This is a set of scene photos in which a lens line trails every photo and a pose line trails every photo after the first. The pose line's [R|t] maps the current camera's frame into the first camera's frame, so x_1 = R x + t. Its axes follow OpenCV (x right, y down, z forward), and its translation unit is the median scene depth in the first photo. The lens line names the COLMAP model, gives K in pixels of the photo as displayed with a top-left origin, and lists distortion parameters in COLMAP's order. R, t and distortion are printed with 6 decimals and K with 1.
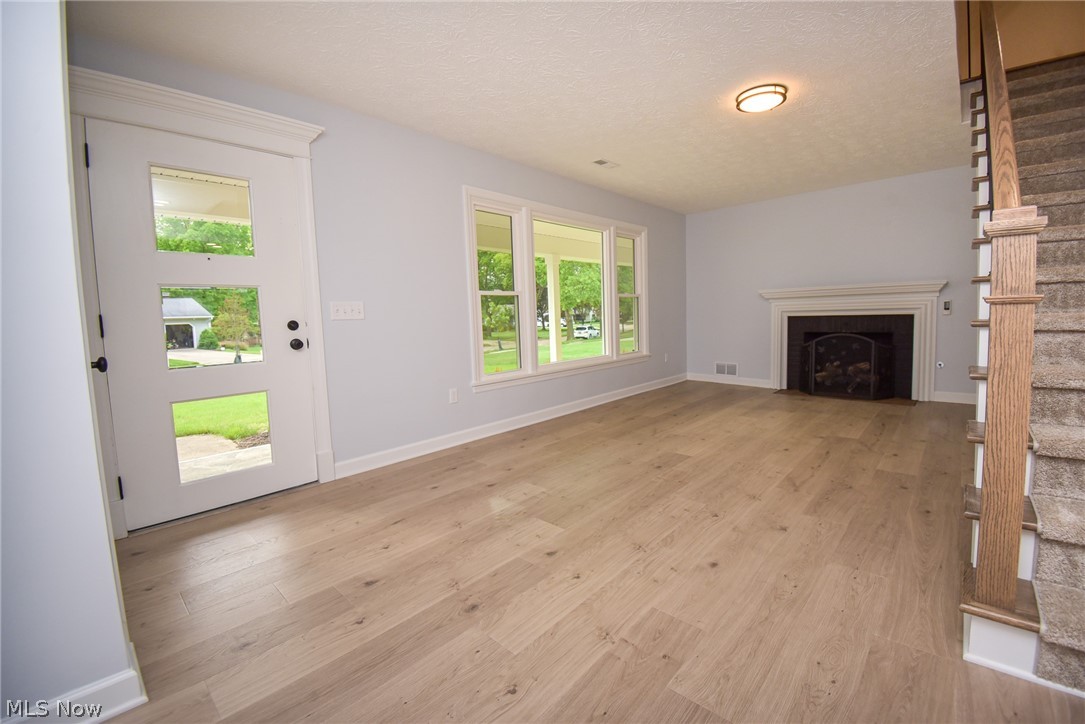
lens RADIAL K [[446.7, 0, 561.0], [0, 446.7, 353.1], [0, 0, 1]] dist [-0.032748, -0.003959]
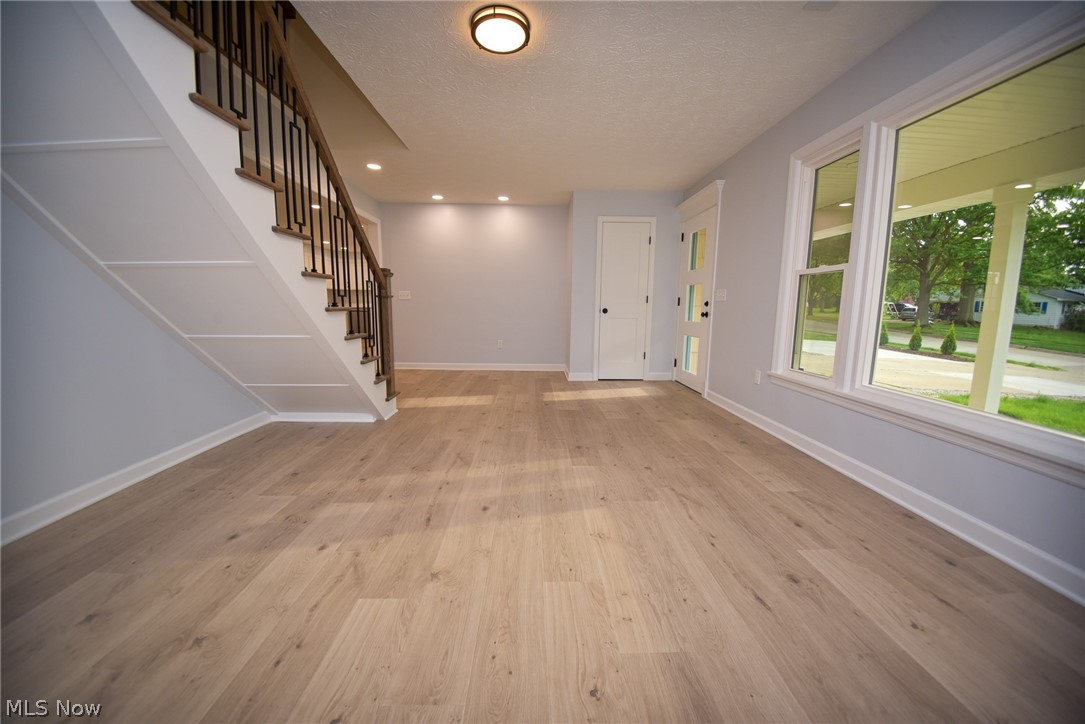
lens RADIAL K [[401.2, 0, 544.3], [0, 401.2, 361.8], [0, 0, 1]] dist [-0.023326, -0.002011]
pose [[-0.717297, 0.120605, -0.686251, 0.965116], [-0.049143, 0.973696, 0.222488, -0.156674], [0.695033, 0.193315, -0.692502, 1.665347]]
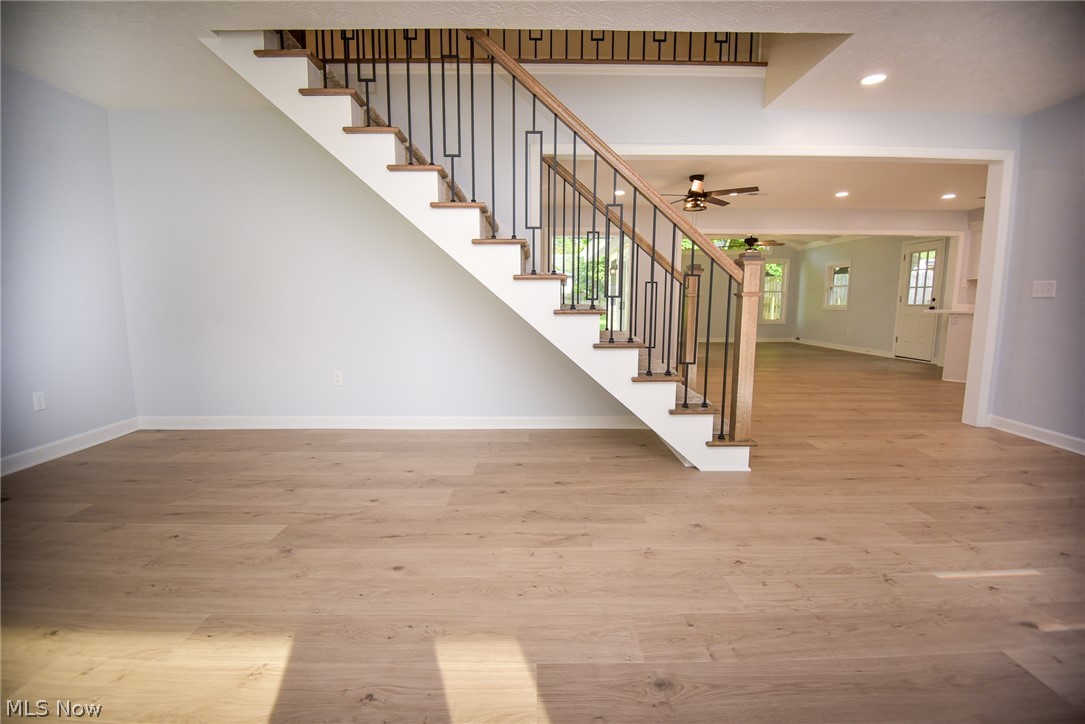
lens RADIAL K [[472.7, 0, 545.6], [0, 472.7, 356.8], [0, 0, 1]] dist [-0.013963, -0.007634]
pose [[-0.686070, -0.054929, 0.725459, 0.006131], [0.082768, 0.984779, 0.152838, -0.109313], [-0.722812, 0.164902, -0.671081, 1.394753]]
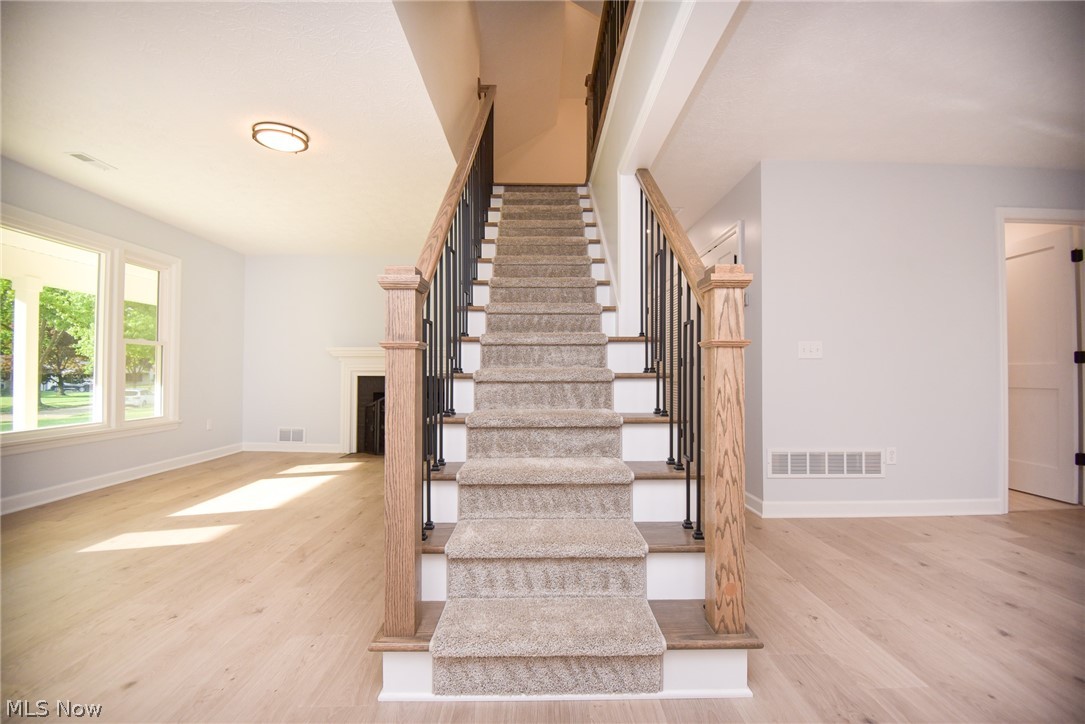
lens RADIAL K [[472.7, 0, 548.6], [0, 472.7, 365.1], [0, 0, 1]] dist [-0.013963, -0.007634]
pose [[0.721516, 0.045754, 0.690884, 0.196899], [0.035970, 0.993990, -0.103391, 0.028545], [-0.691463, 0.099449, 0.715534, -0.063382]]
